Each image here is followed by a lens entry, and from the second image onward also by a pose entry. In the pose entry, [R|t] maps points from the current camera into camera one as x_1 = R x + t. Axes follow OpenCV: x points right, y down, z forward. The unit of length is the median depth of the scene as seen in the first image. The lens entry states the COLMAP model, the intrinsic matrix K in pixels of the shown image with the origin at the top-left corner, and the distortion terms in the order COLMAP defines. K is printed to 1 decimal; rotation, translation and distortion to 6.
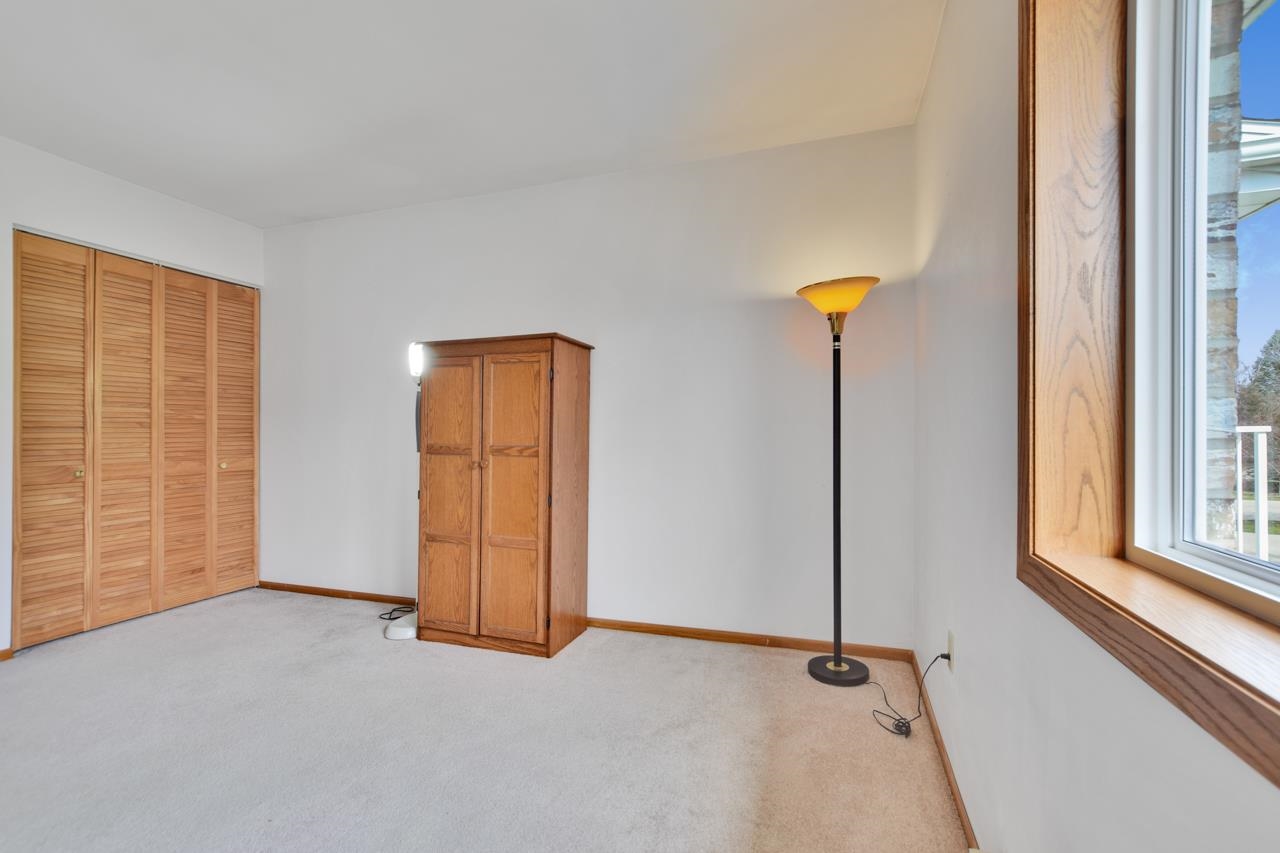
lens RADIAL K [[583.6, 0, 645.2], [0, 583.6, 428.0], [0, 0, 1]] dist [-0.000040, -0.000079]
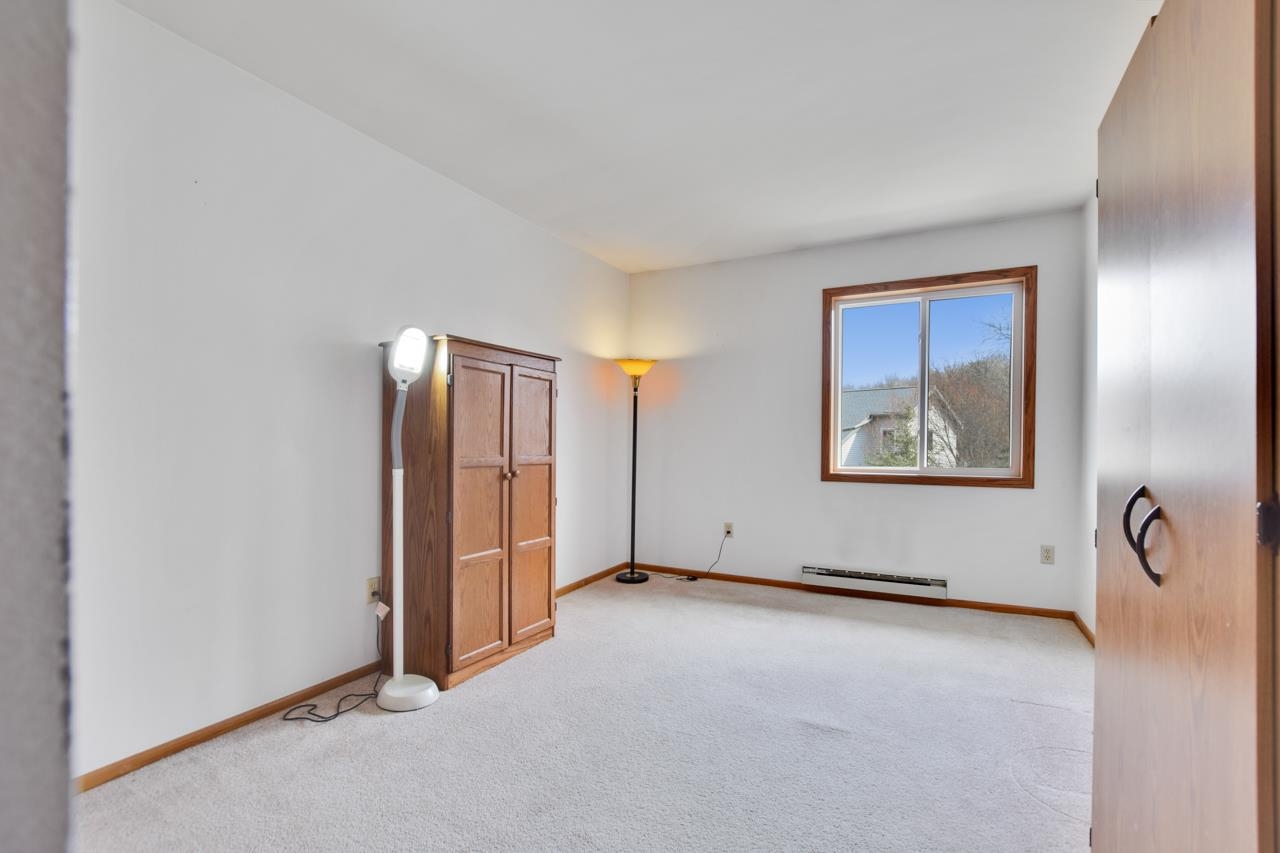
lens RADIAL K [[560.5, 0, 646.5], [0, 560.5, 432.5], [0, 0, 1]] dist [-0.003111, -0.000388]
pose [[0.147208, 0.015124, 0.988990, -1.339050], [-0.003071, 0.999885, -0.014833, 0.003420], [-0.989101, -0.000854, 0.147237, 0.699633]]
